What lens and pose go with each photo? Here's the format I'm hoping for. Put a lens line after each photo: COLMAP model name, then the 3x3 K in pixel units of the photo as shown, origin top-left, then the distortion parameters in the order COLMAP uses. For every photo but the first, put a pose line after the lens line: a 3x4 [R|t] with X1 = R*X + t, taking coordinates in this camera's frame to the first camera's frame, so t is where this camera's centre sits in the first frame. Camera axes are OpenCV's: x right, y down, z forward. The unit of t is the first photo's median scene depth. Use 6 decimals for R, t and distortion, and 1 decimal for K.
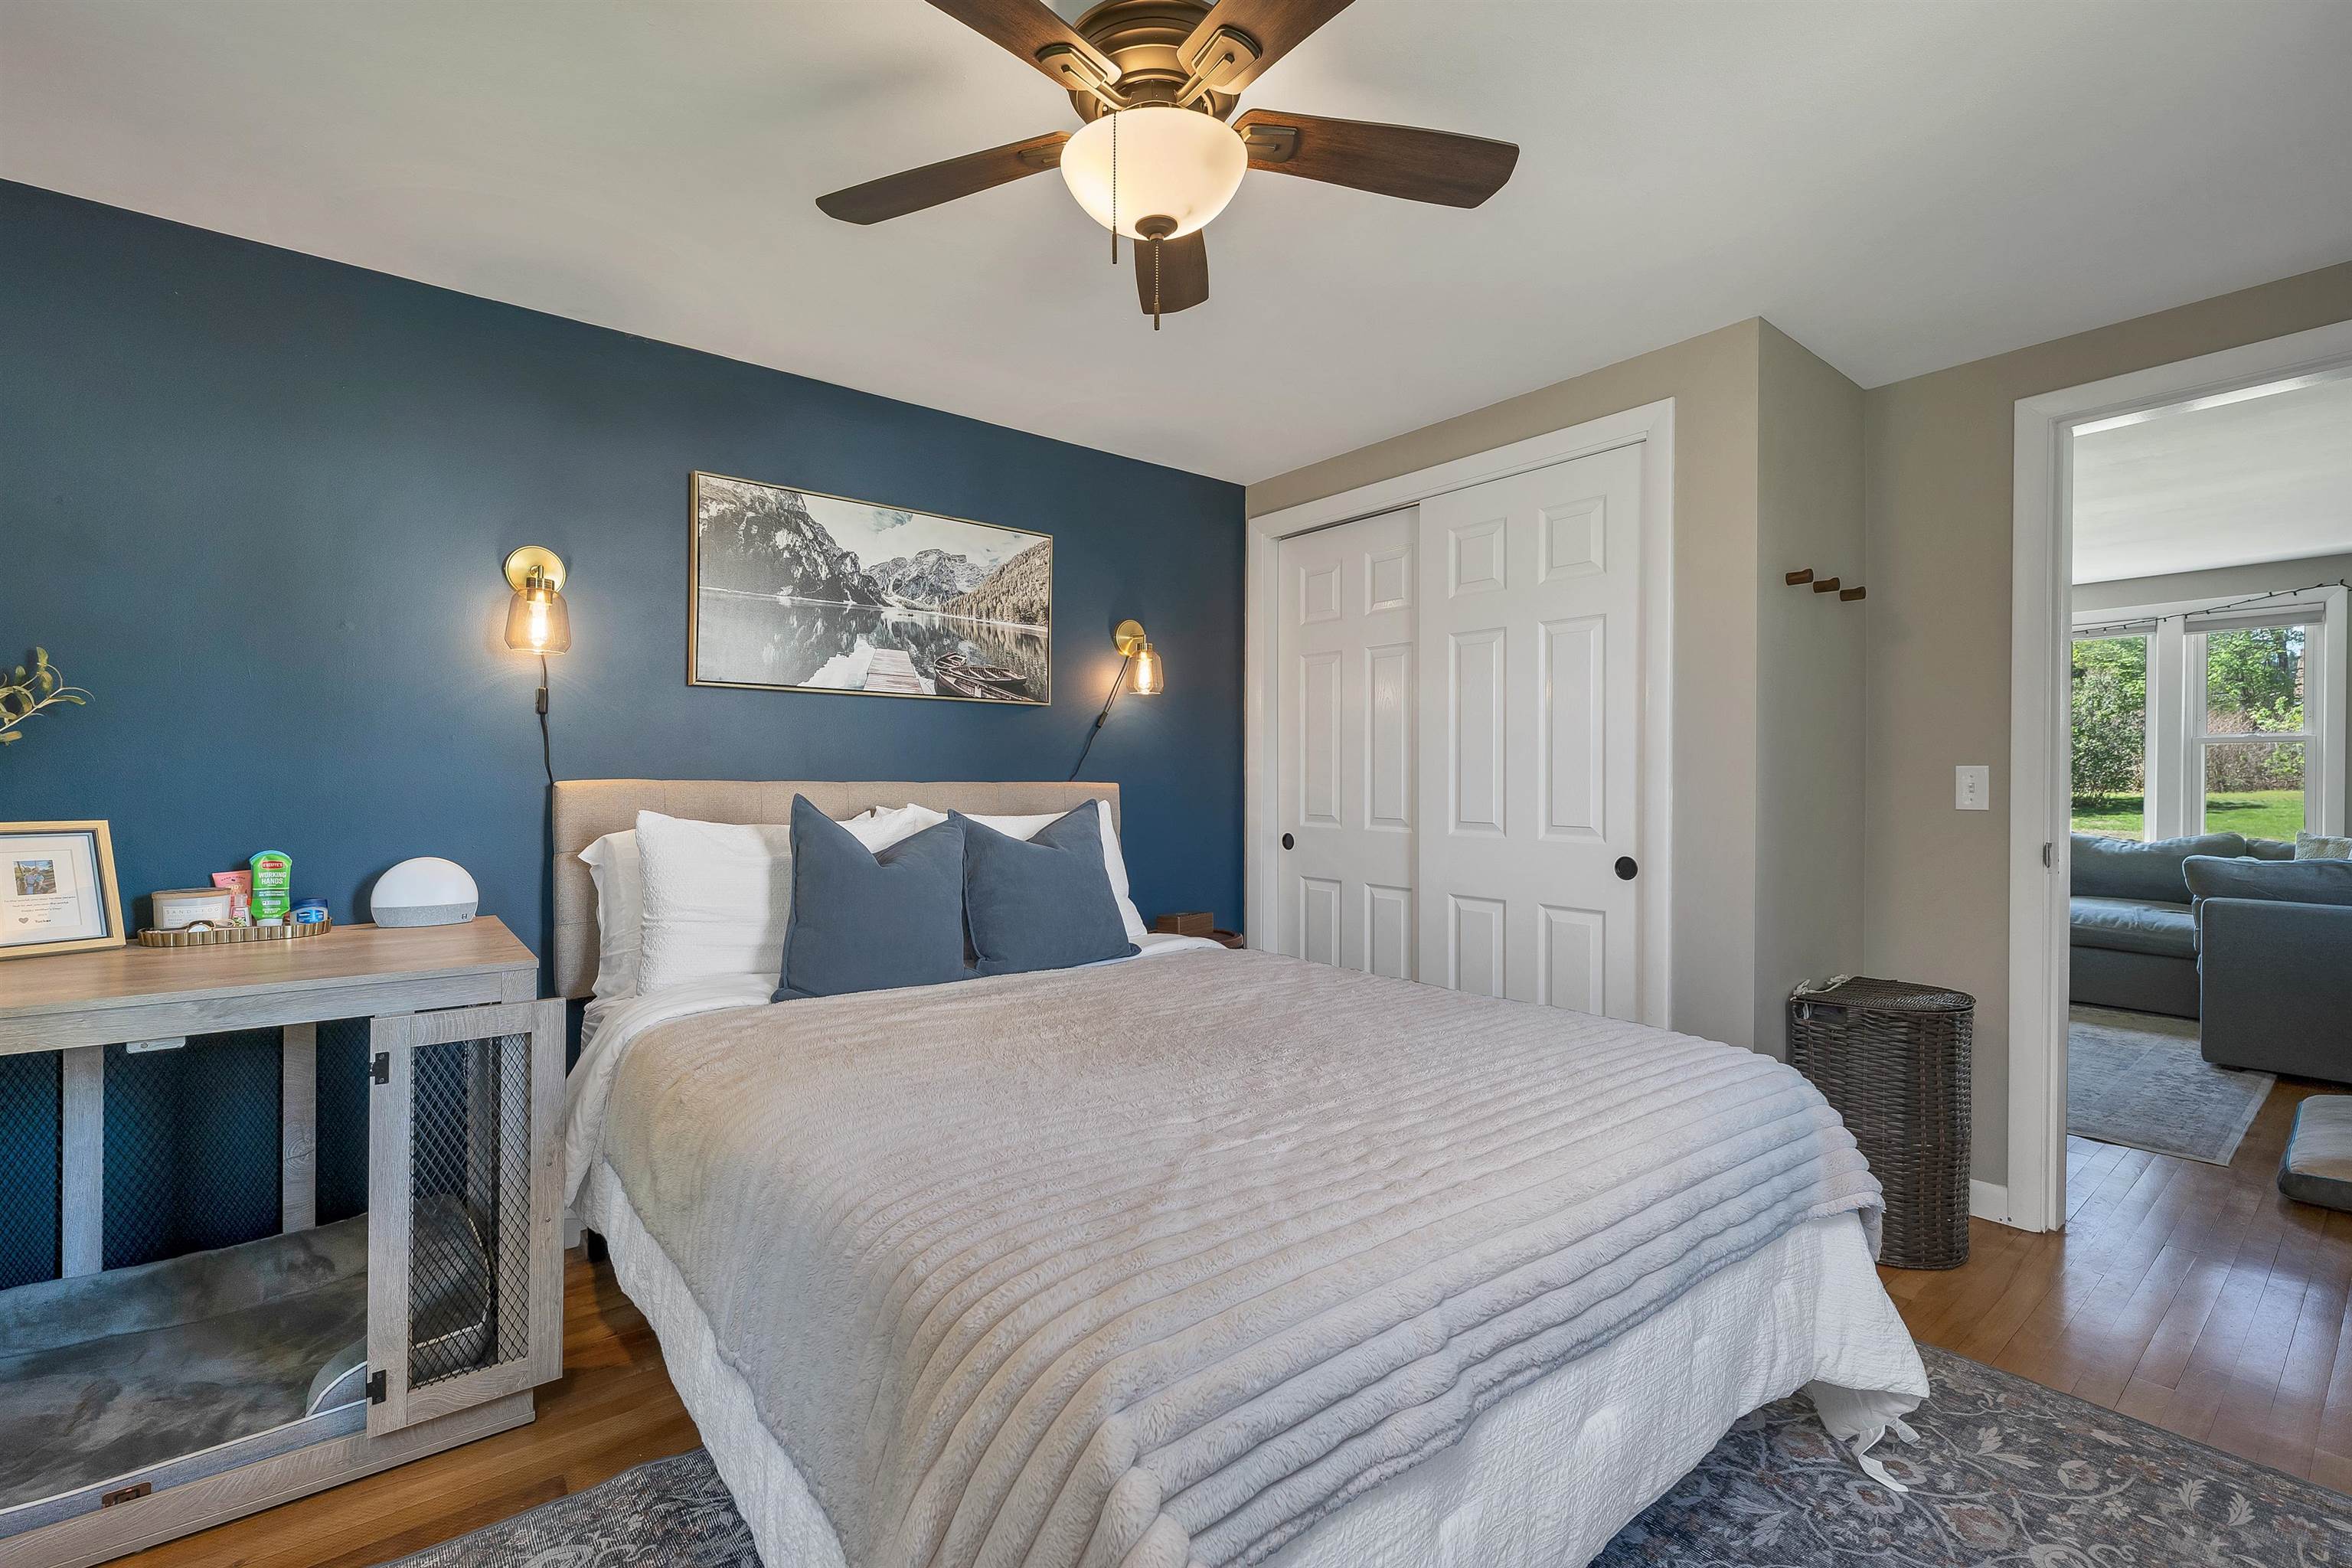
lens RADIAL K [[974.5, 0, 1171.8], [0, 974.5, 775.7], [0, 0, 1]] dist [-0.004325, -0.001583]
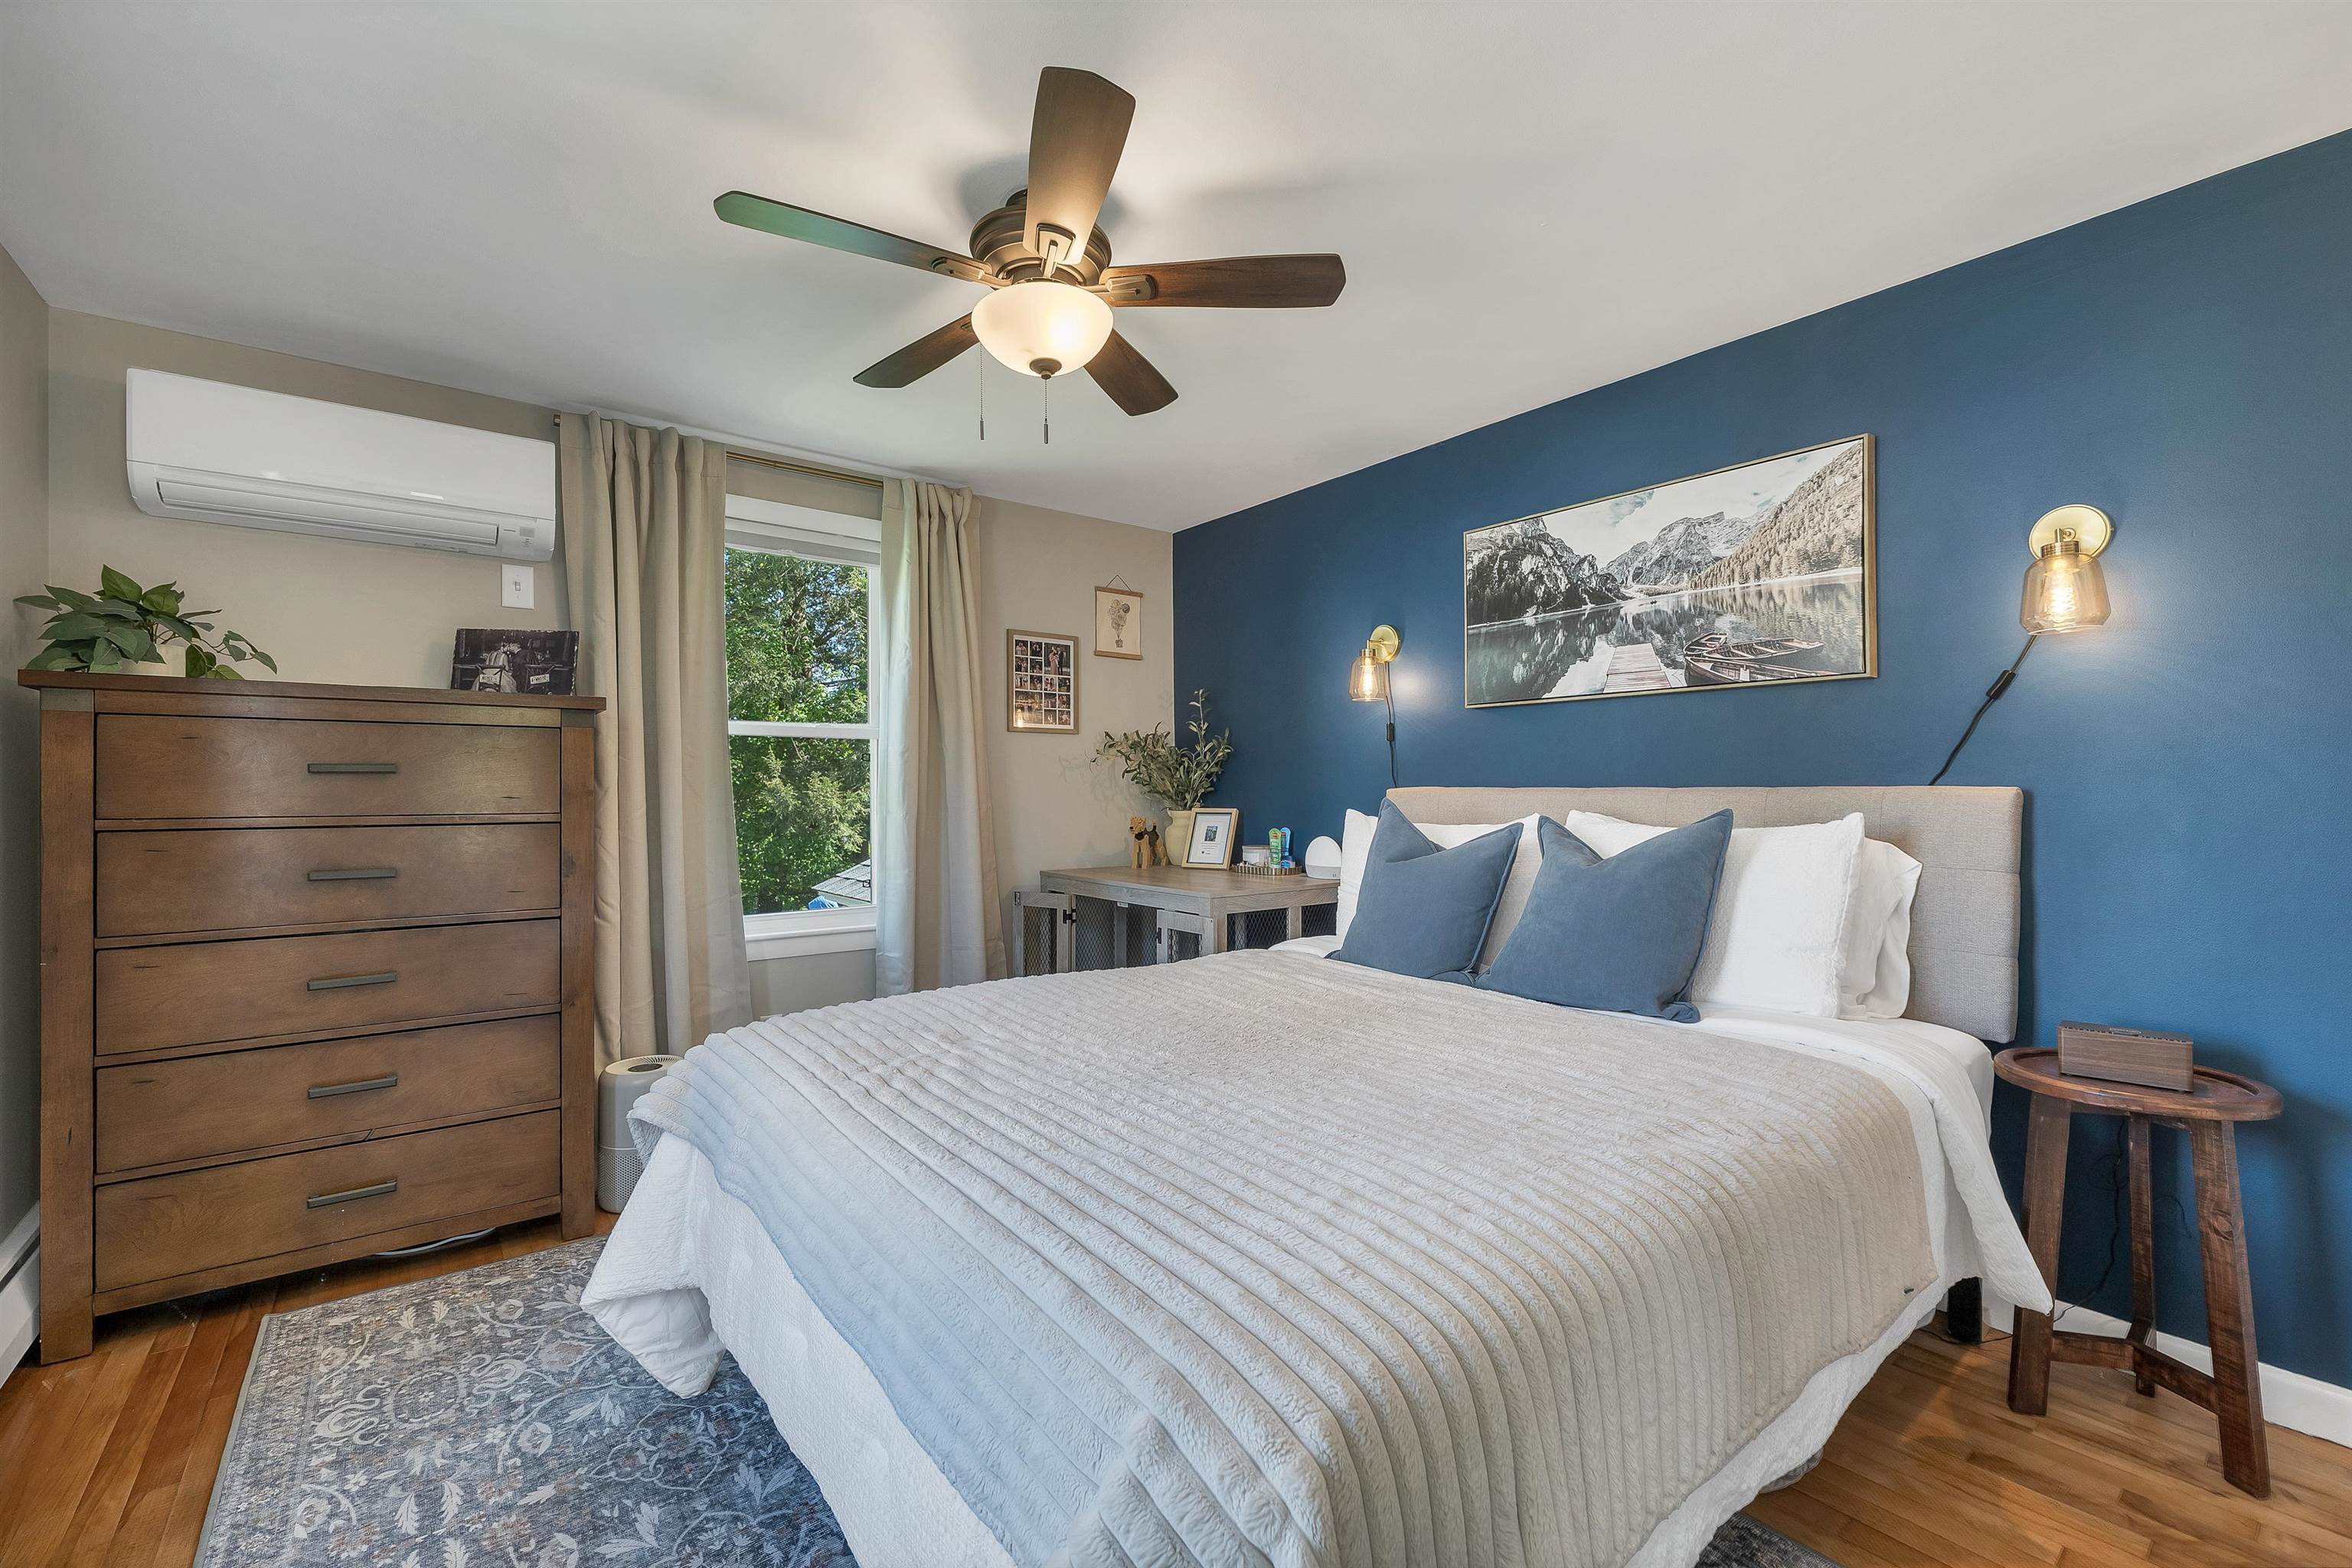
lens RADIAL K [[974.5, 0, 1154.8], [0, 974.5, 786.1], [0, 0, 1]] dist [-0.004325, -0.001583]
pose [[-0.009045, -0.000083, -0.999959, 0.645722], [0.018883, 0.999822, -0.000253, -0.002806], [0.999781, -0.018885, -0.009042, 0.546898]]
